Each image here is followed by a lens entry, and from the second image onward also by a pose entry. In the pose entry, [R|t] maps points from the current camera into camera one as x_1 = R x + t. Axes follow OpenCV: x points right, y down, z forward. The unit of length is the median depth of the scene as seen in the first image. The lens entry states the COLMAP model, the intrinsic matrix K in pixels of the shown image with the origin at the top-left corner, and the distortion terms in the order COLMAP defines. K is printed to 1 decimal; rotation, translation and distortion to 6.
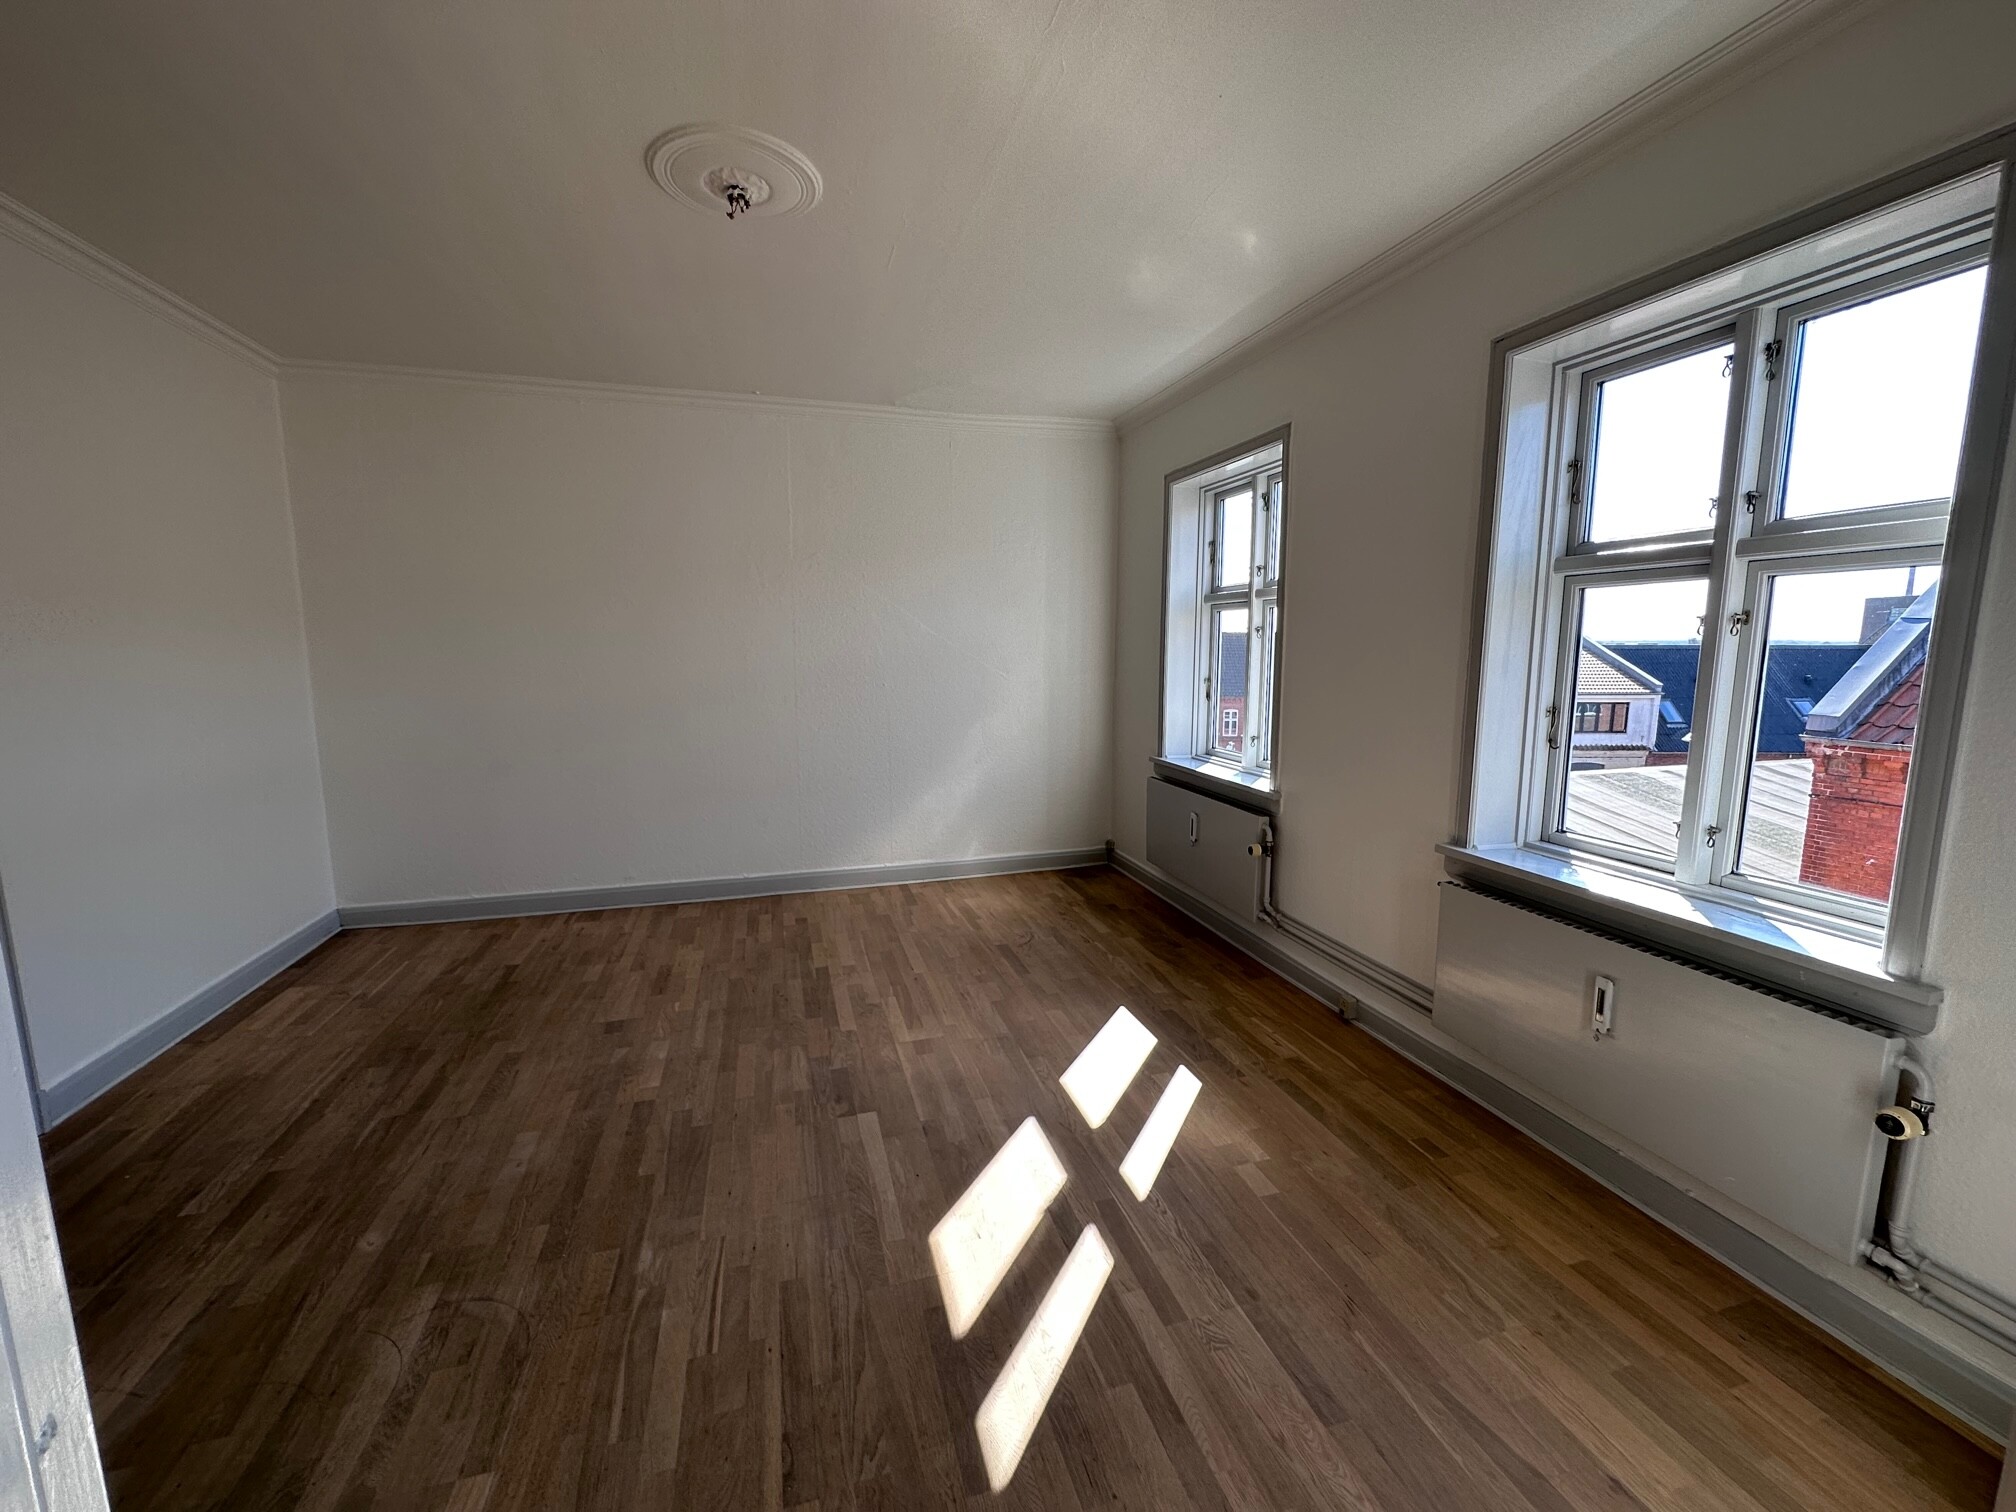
lens RADIAL K [[794.9, 0, 1011.2], [0, 794.9, 750.7], [0, 0, 1]] dist [0.000179, 0.000147]
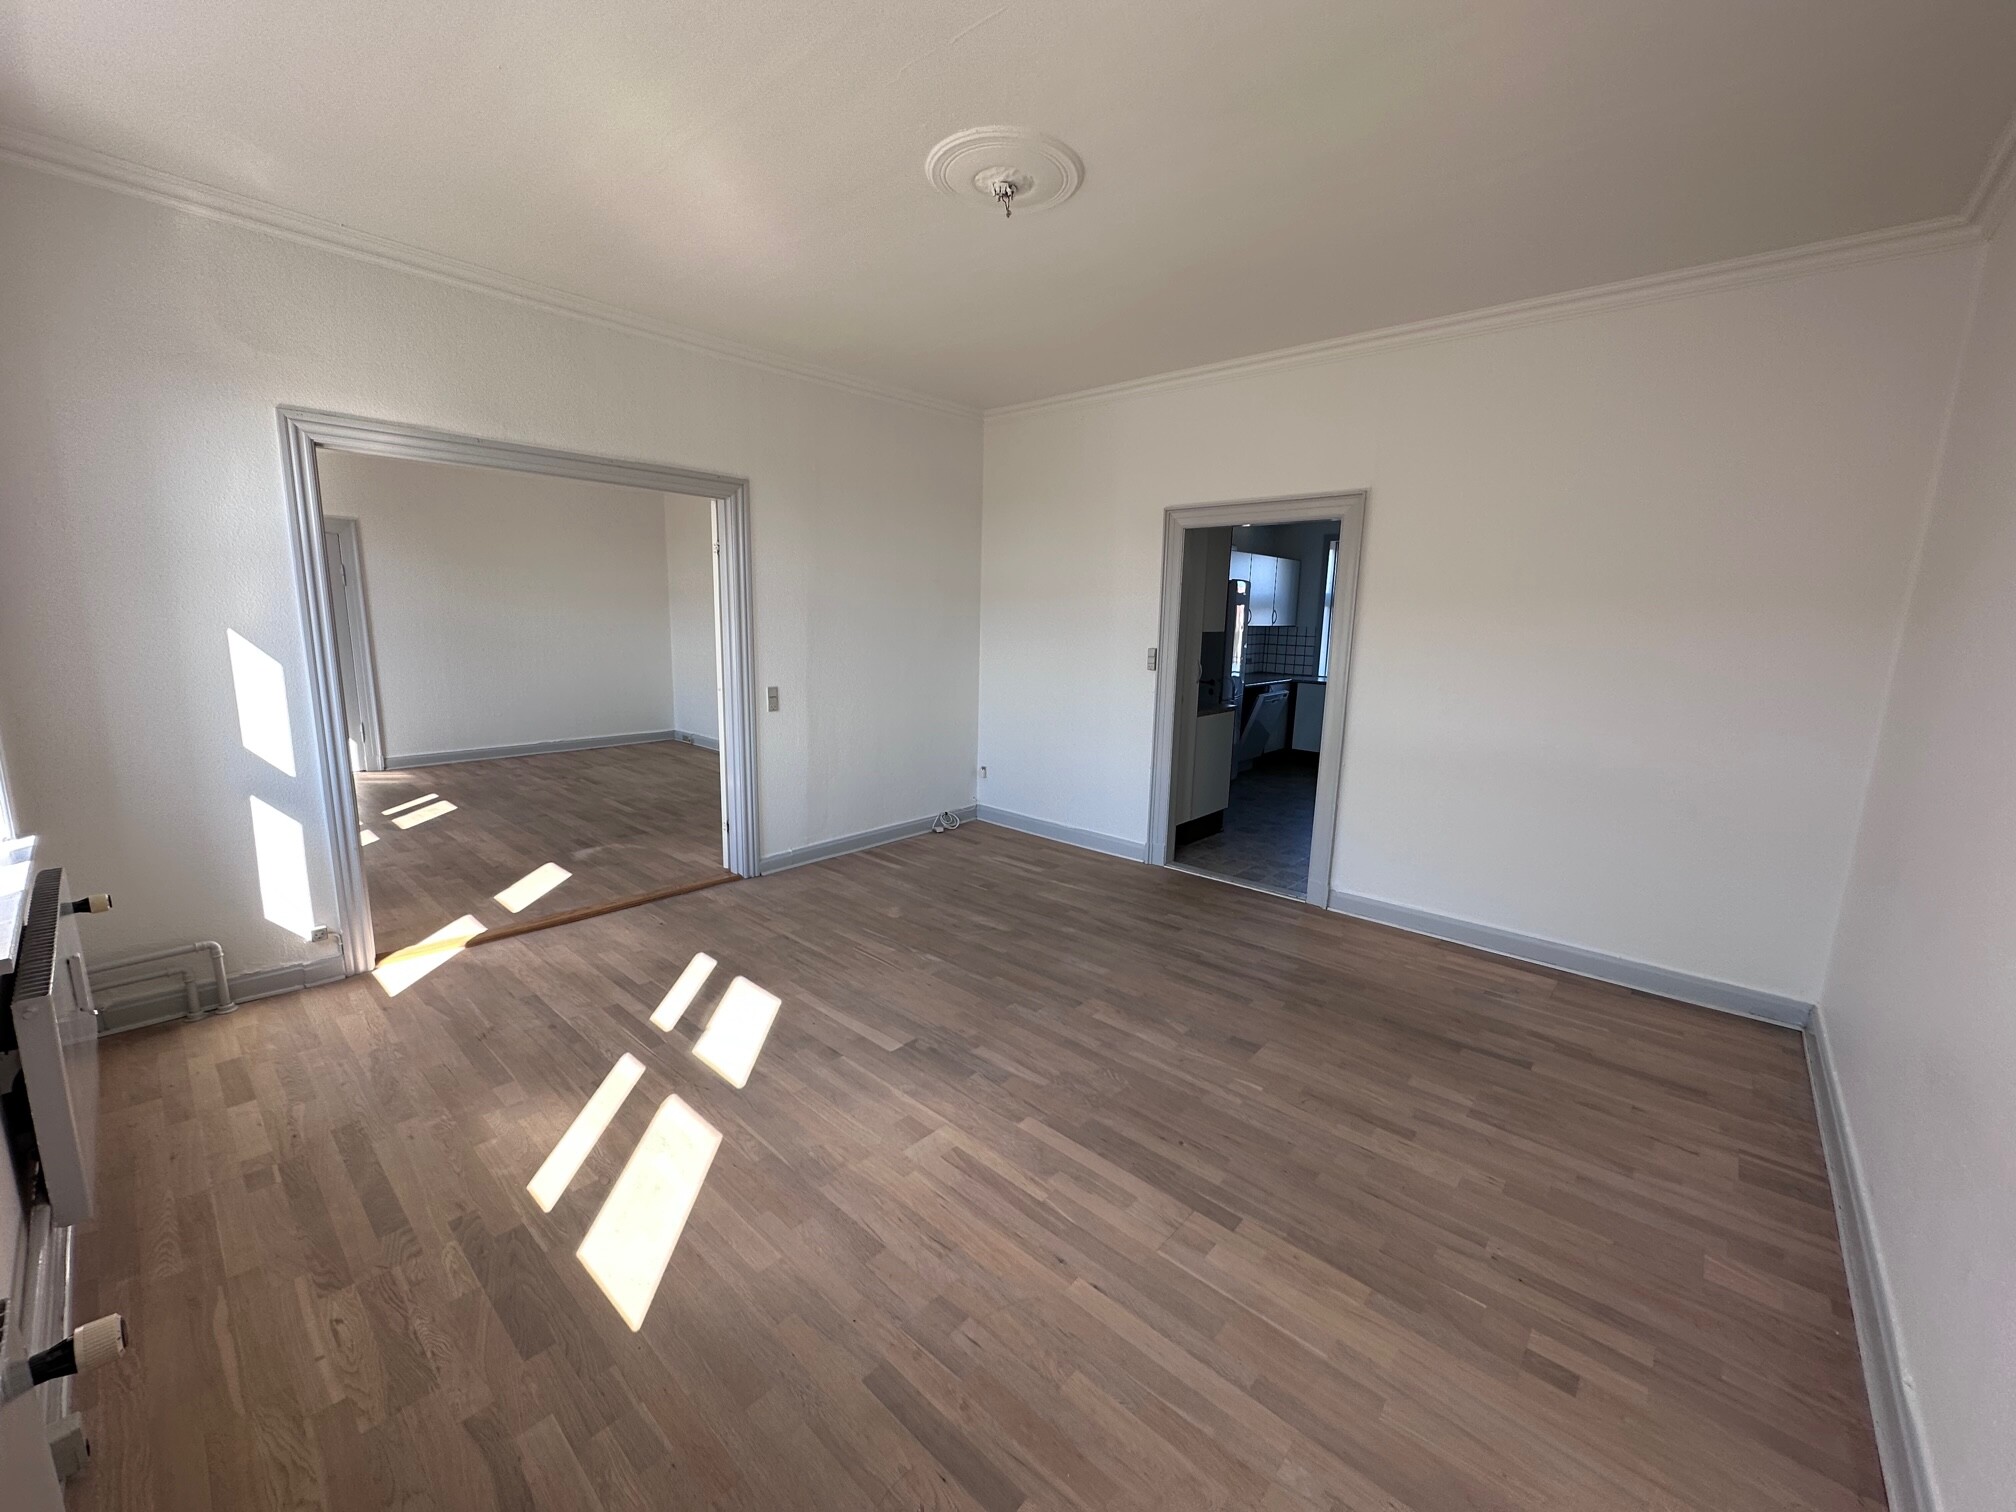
lens RADIAL K [[794.9, 0, 1011.2], [0, 794.9, 750.7], [0, 0, 1]] dist [0.000179, 0.000147]
pose [[-0.850771, 0.070835, -0.520740, 0.202785], [-0.094489, 0.954110, 0.284158, -0.234614], [0.516972, 0.290958, -0.805036, 1.664545]]
